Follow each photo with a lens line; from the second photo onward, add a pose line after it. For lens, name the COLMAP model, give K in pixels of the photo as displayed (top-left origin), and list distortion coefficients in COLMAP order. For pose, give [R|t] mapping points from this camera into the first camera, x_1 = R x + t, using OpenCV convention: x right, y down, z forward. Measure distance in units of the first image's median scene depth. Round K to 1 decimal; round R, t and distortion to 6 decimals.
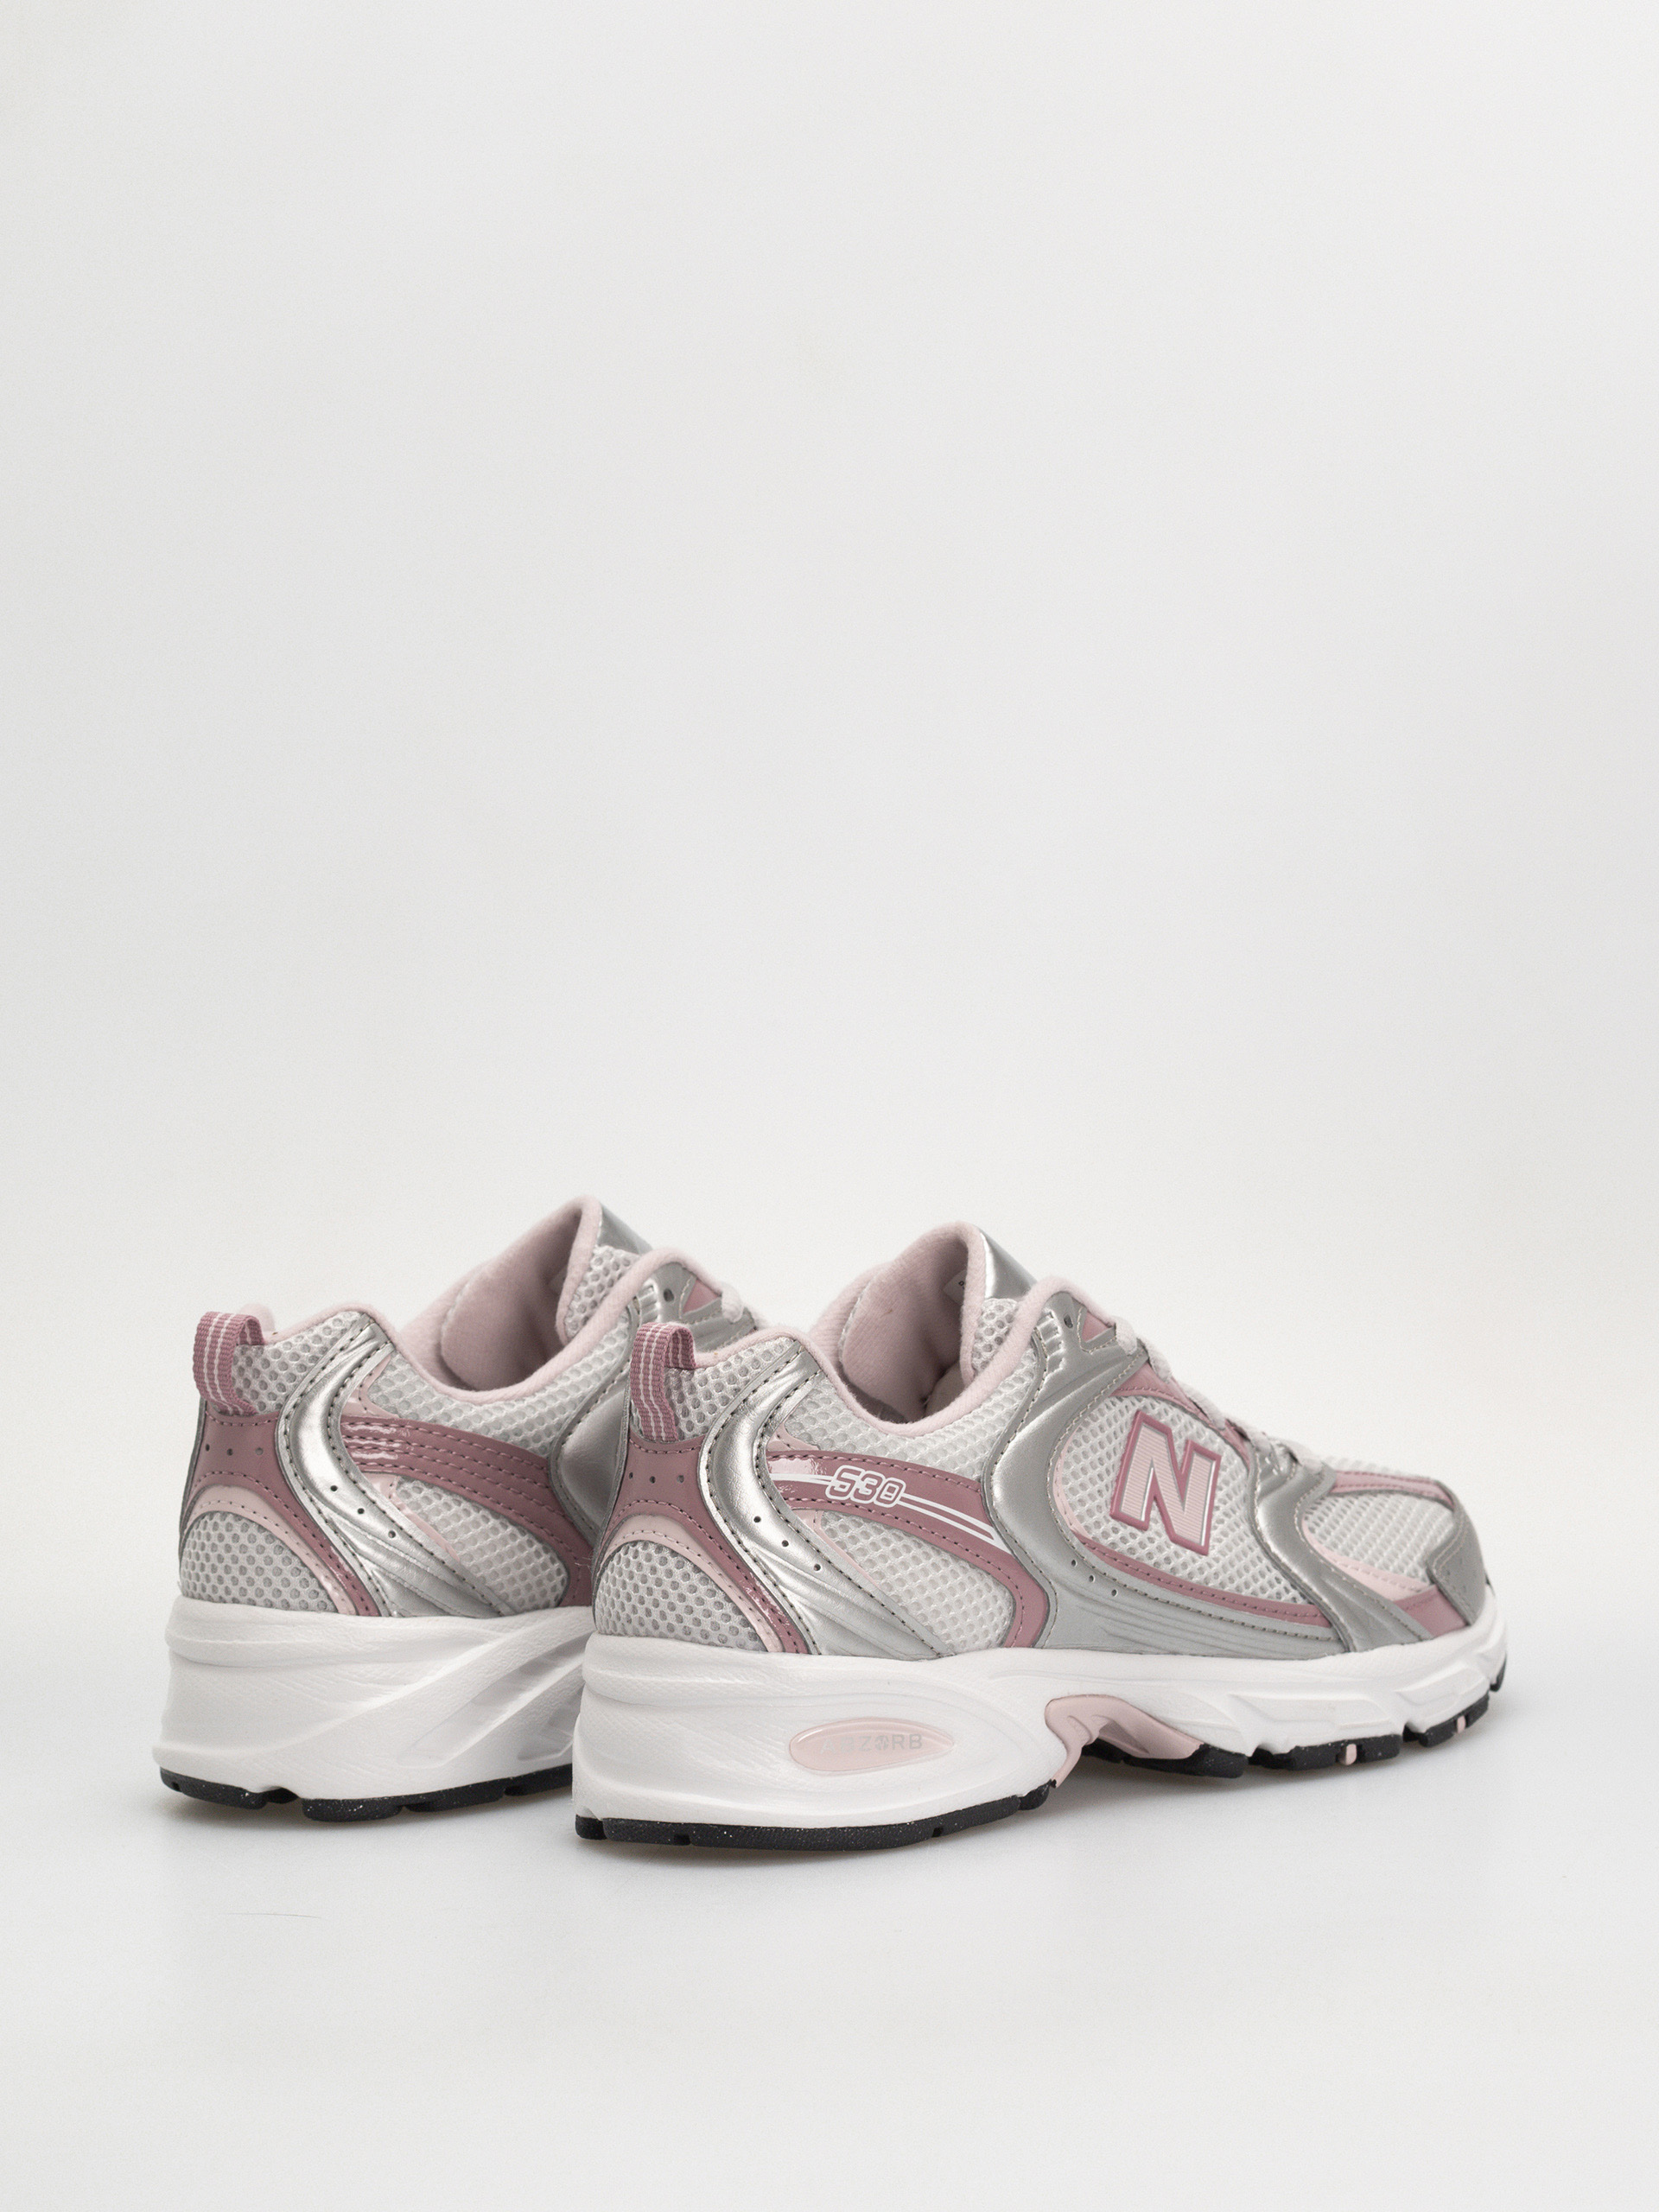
lens RADIAL K [[6559.3, 0, 831.7], [0, 6559.3, 1102.3], [0, 0, 1]] dist [0.371384, 0.000000]
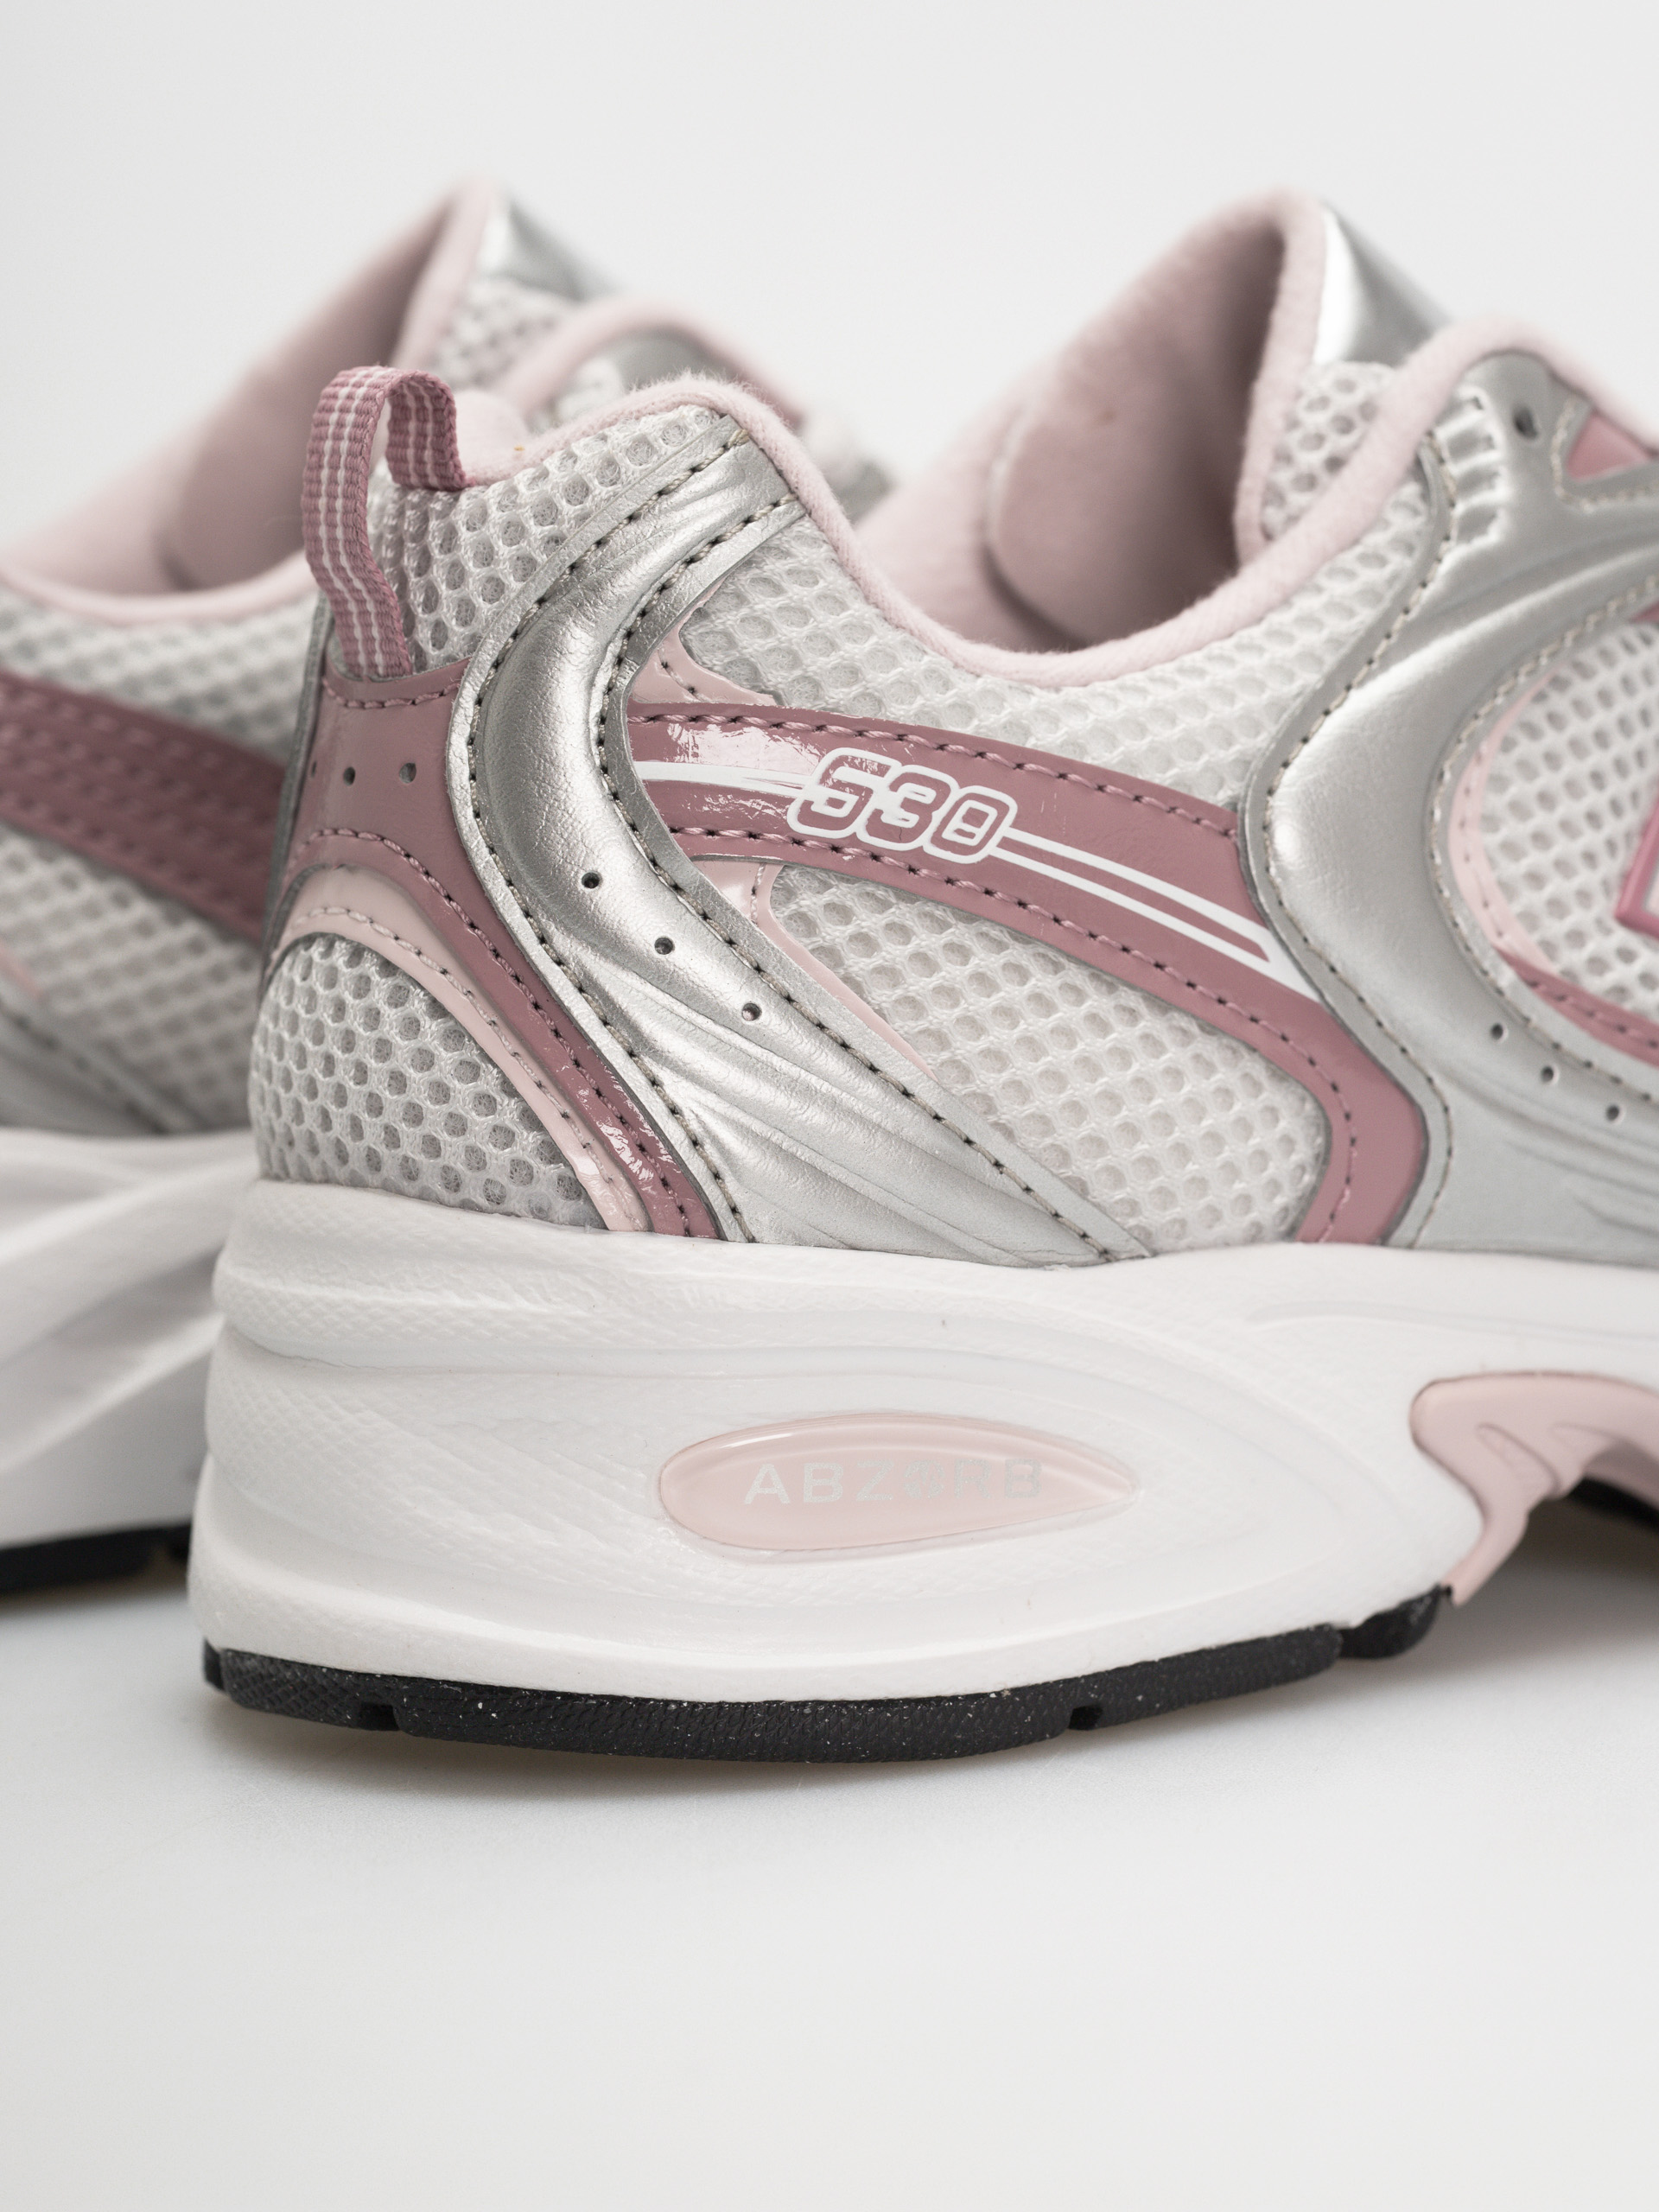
lens RADIAL K [[6559.3, 0, 862.6], [0, 6559.3, 981.9], [0, 0, 1]] dist [0.371384, 0.000000]
pose [[0.983490, 0.022646, -0.179542, 0.070466], [-0.016336, 0.999198, 0.036547, 0.054409], [0.180226, -0.033011, 0.983071, 0.622210]]
